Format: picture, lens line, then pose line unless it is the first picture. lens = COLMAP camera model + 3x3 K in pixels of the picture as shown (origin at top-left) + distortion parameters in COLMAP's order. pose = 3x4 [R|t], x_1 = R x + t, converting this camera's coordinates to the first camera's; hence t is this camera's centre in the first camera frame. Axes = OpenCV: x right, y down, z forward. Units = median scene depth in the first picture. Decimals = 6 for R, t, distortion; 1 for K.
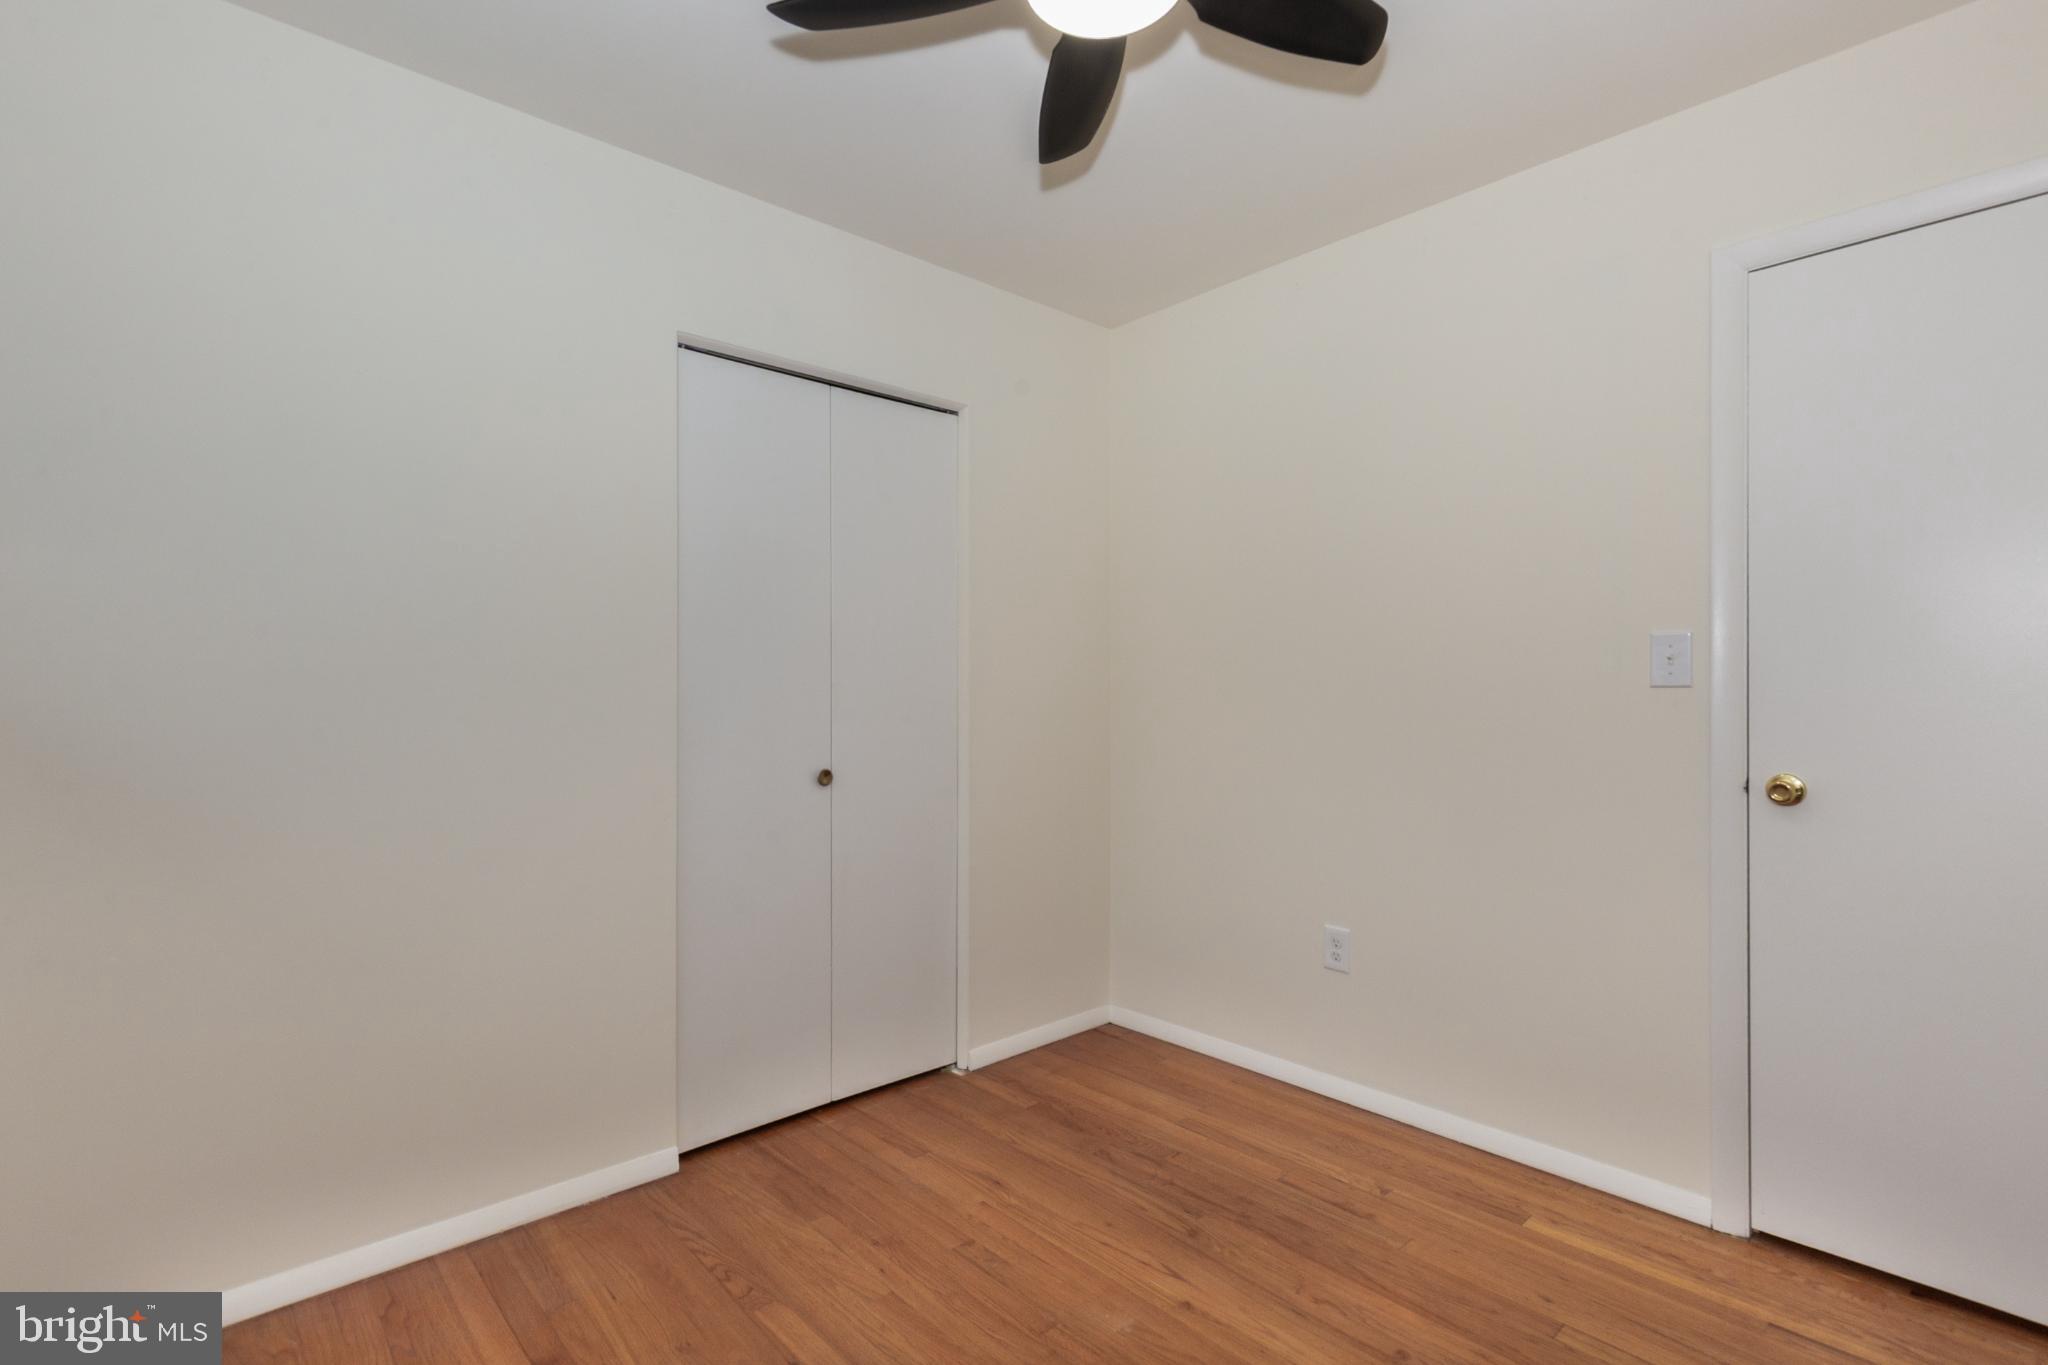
lens RADIAL K [[956.4, 0, 1025.0], [0, 956.4, 696.9], [0, 0, 1]] dist [-0.002469, -0.001803]
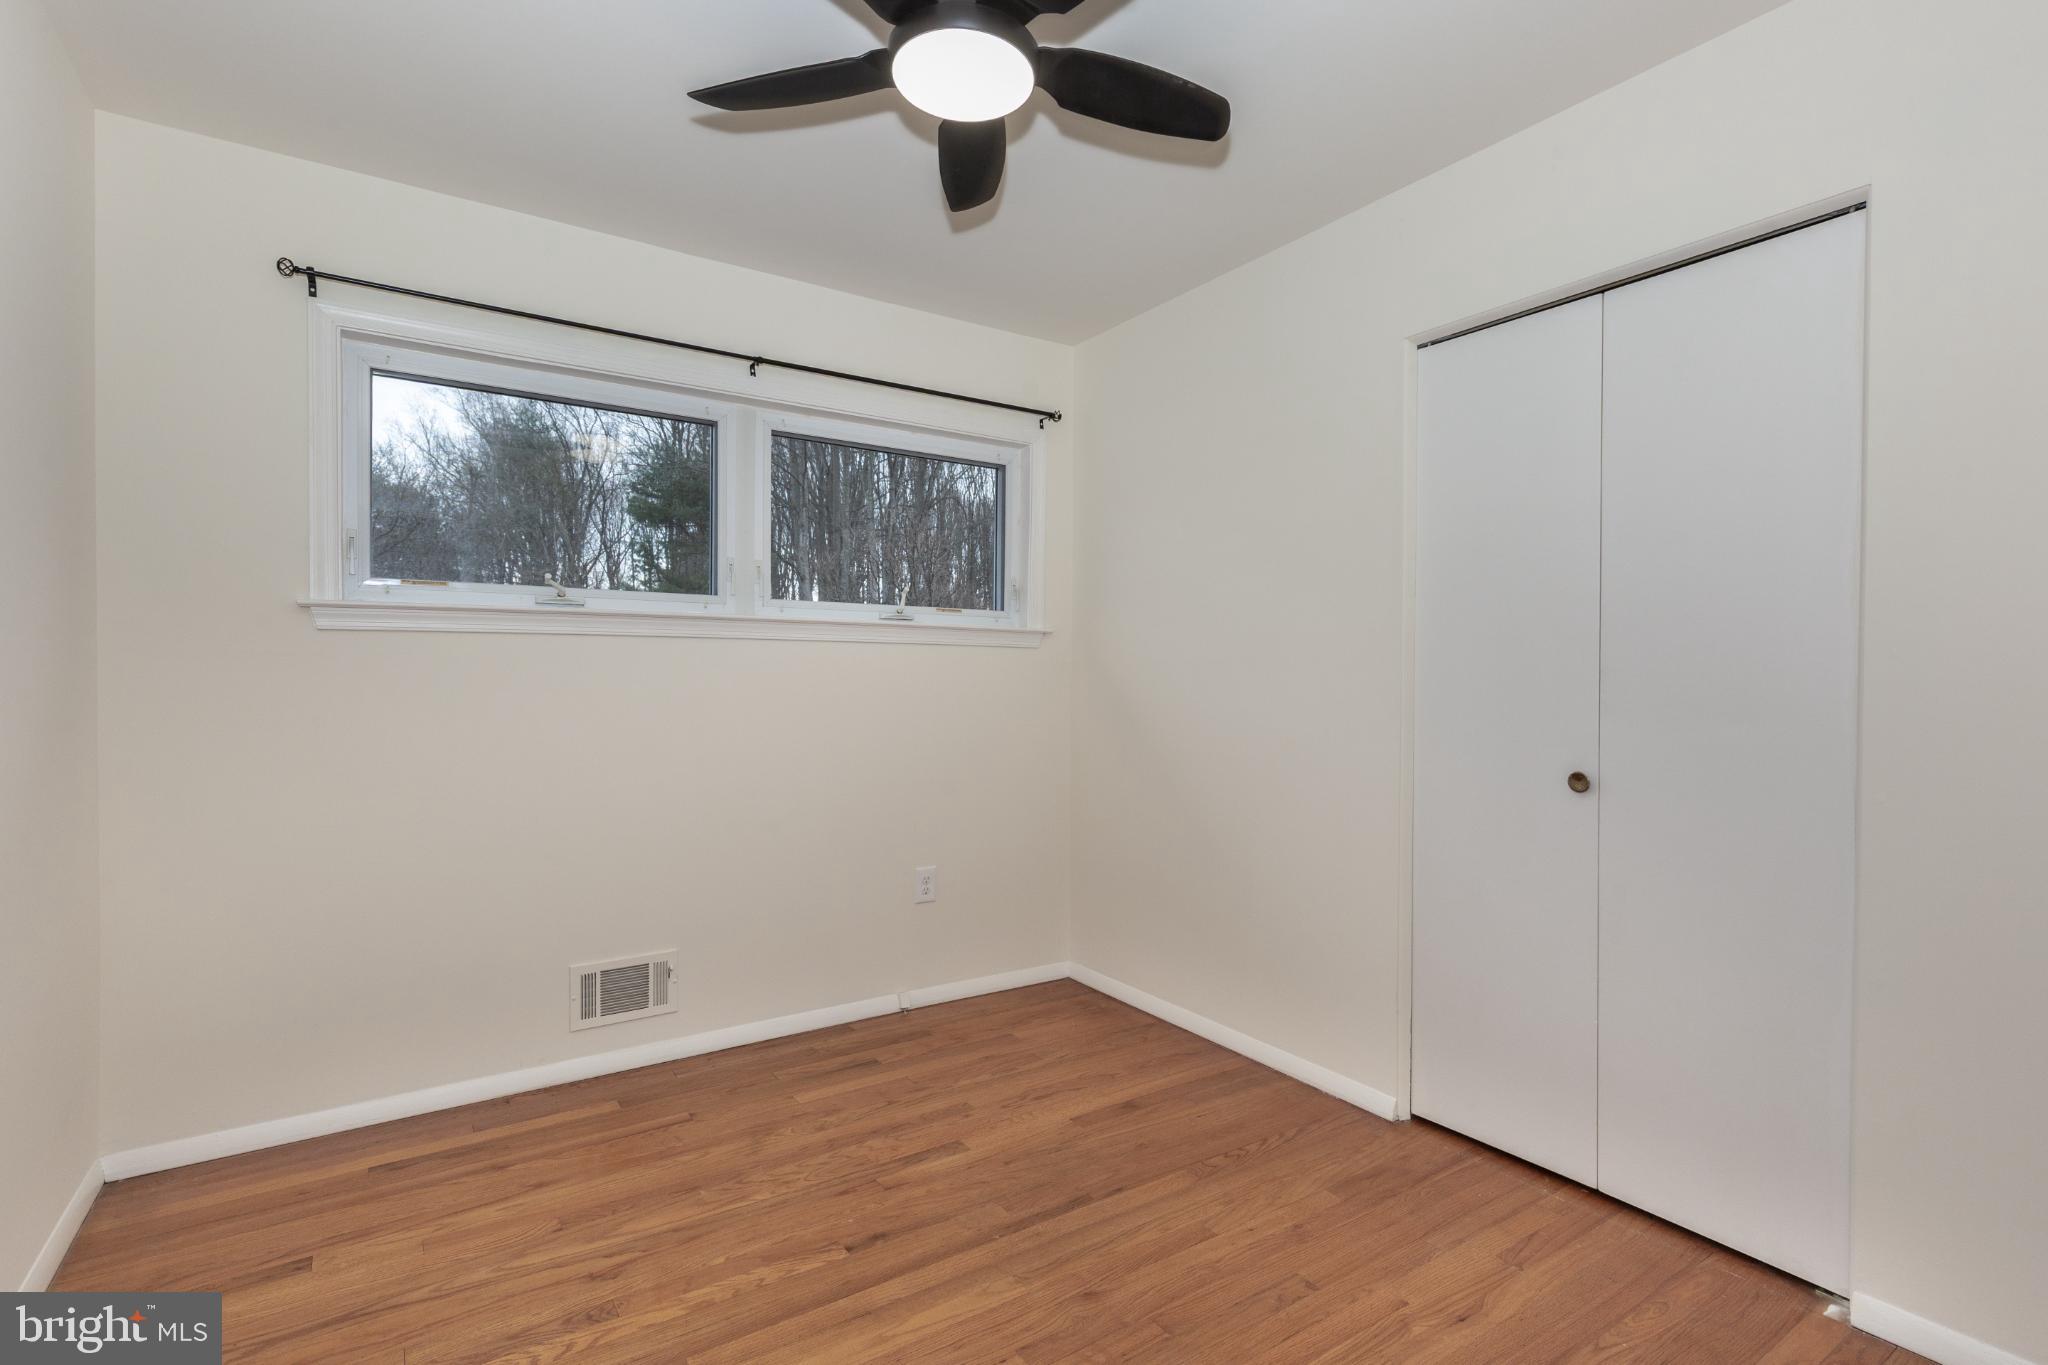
lens RADIAL K [[956.4, 0, 1024.3], [0, 956.4, 674.4], [0, 0, 1]] dist [-0.002469, -0.001803]
pose [[-0.139050, 0.009902, -0.990236, 0.777011], [-0.003636, 0.999938, 0.010510, -0.015787], [0.990279, 0.005062, -0.139005, 0.760580]]
